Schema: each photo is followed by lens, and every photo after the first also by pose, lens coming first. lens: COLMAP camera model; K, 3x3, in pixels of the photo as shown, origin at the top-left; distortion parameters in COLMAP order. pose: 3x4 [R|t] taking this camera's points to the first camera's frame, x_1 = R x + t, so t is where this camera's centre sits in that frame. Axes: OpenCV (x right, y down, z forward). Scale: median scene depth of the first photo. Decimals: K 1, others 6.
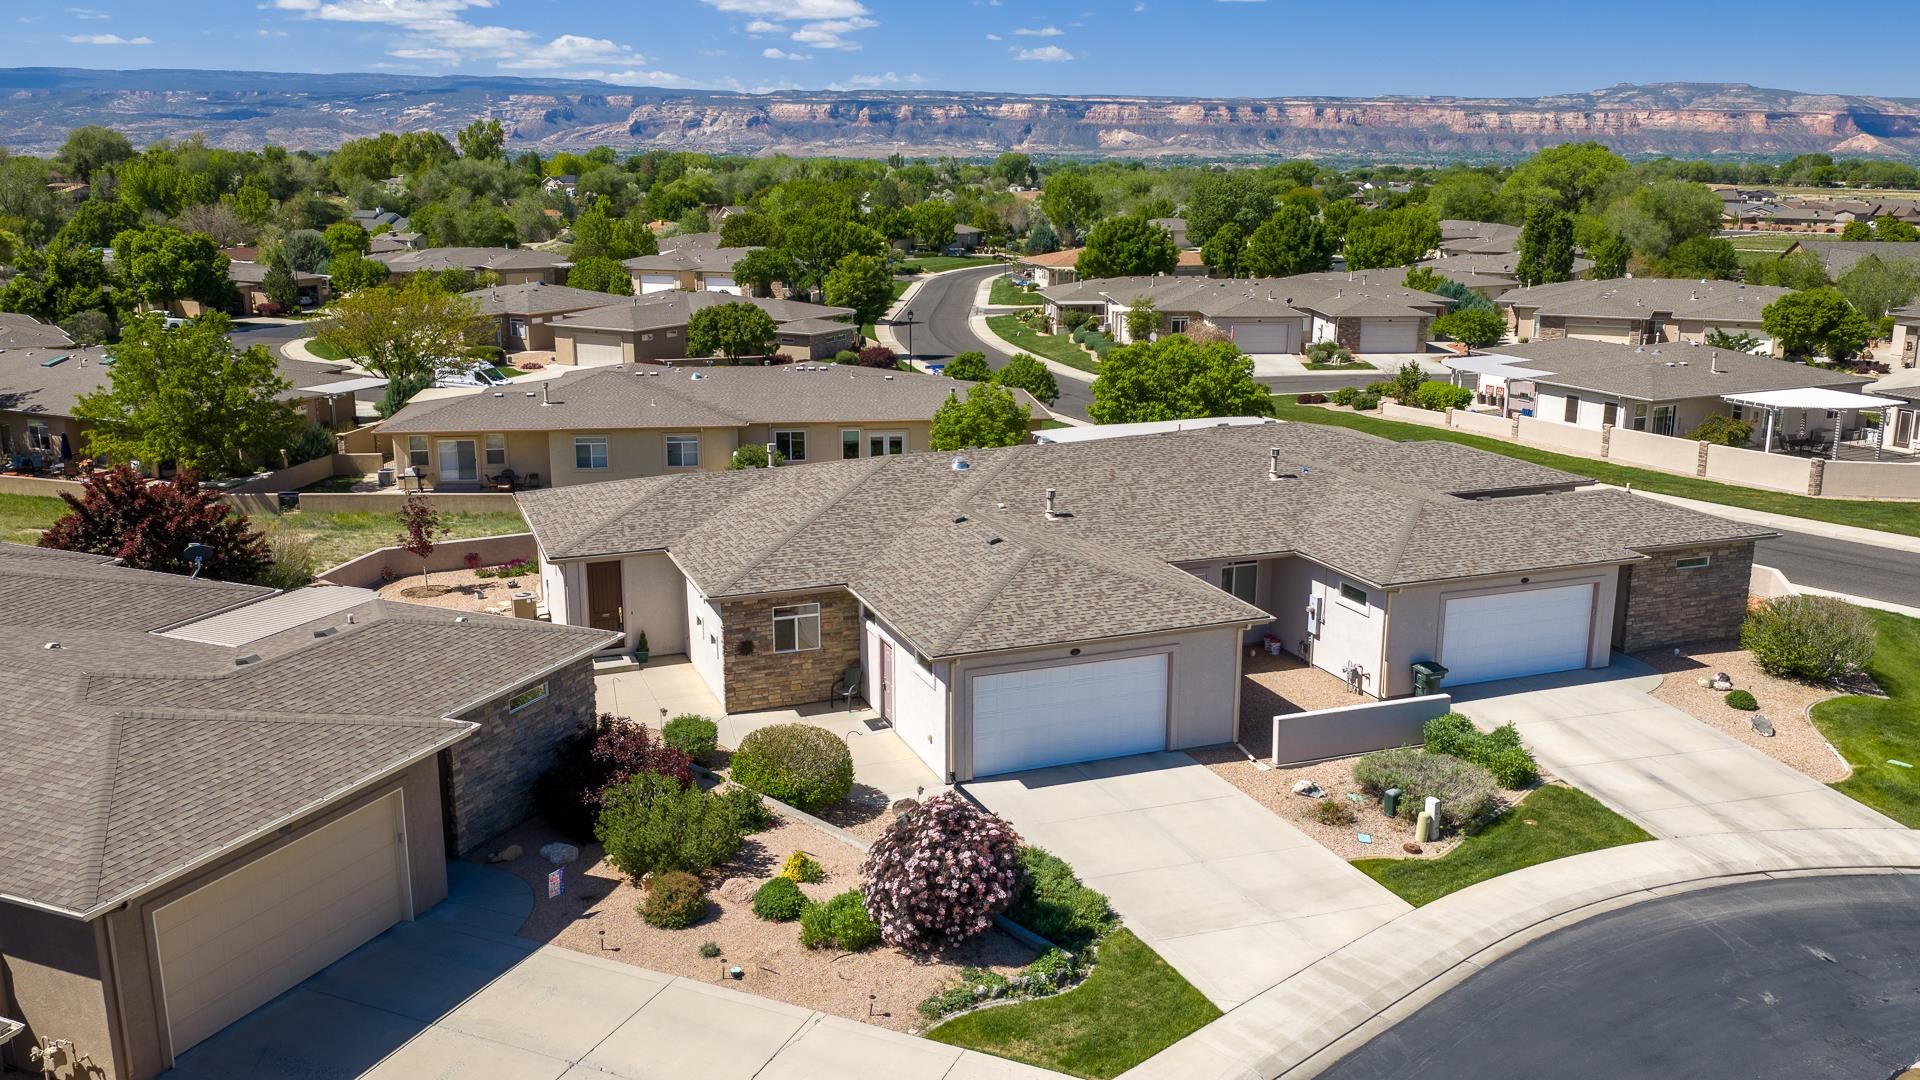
lens RADIAL K [[1589.8, 0, 965.7], [0, 1589.8, 540.8], [0, 0, 1]] dist [0.027762, -0.057624]
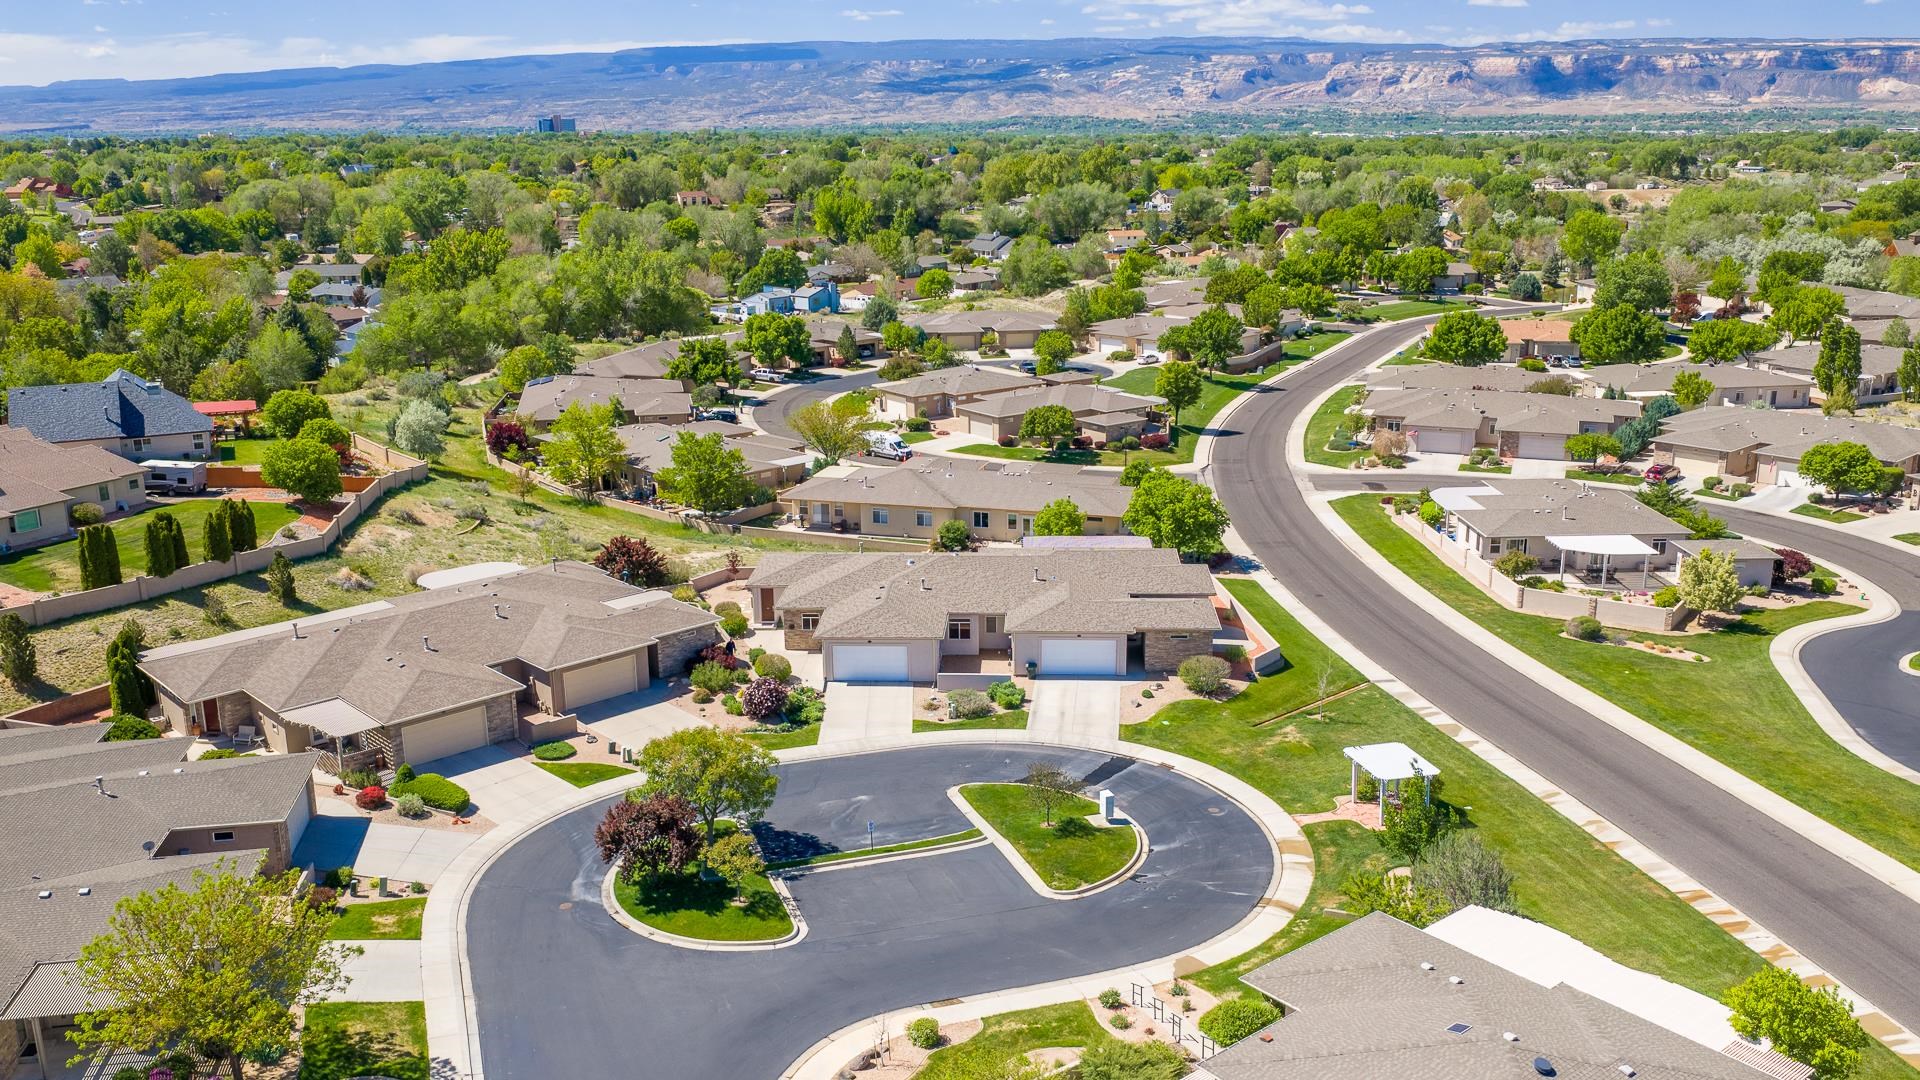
lens RADIAL K [[1589.8, 0, 965.7], [0, 1589.8, 540.8], [0, 0, 1]] dist [0.027762, -0.057624]
pose [[0.913788, 0.093906, -0.395189, 1.223059], [-0.083726, 0.995562, 0.042970, -0.227159], [0.397470, -0.006178, 0.917594, -1.429685]]
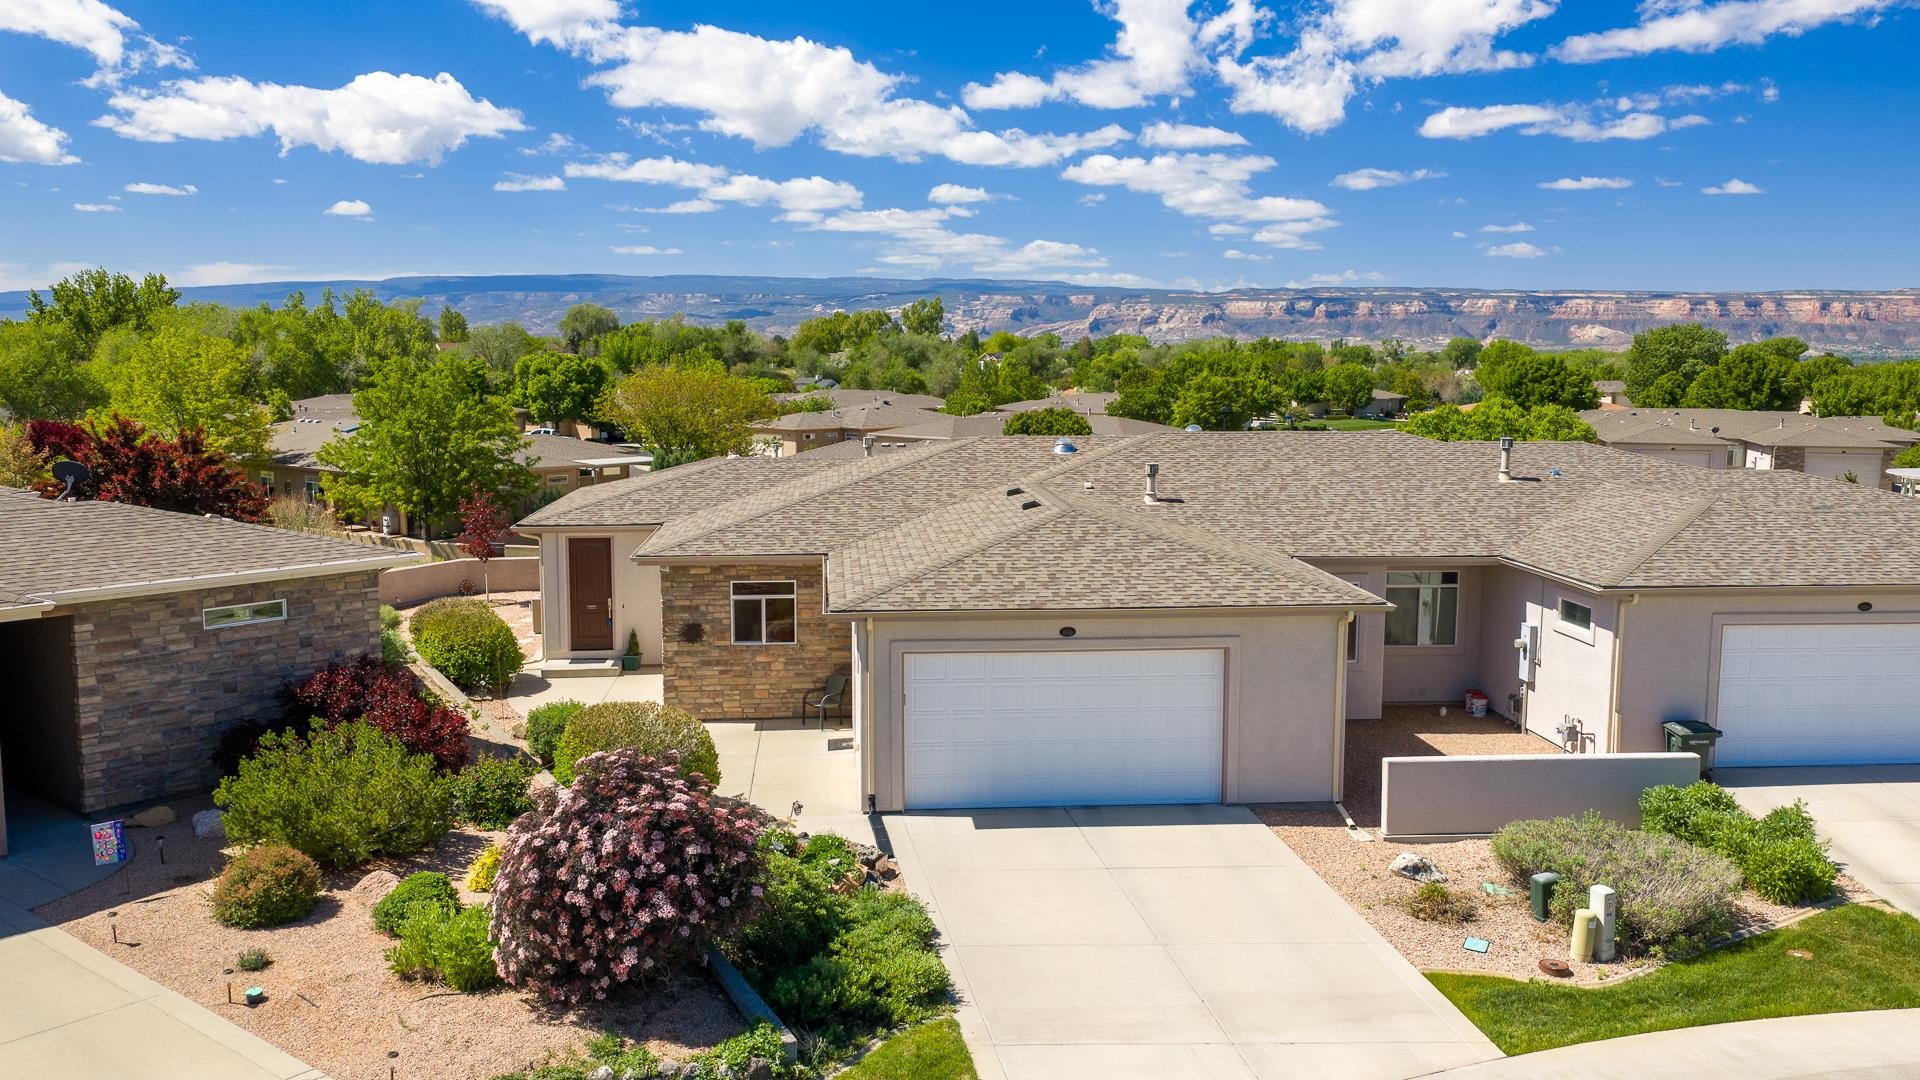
lens RADIAL K [[1591.8, 0, 965.7], [0, 1591.8, 542.6], [0, 0, 1]] dist [0.021188, -0.045547]
pose [[0.961369, 0.035171, -0.273006, 0.188930], [-0.067048, 0.991852, -0.108328, 0.097551], [0.266971, 0.122447, 0.955894, 0.309905]]
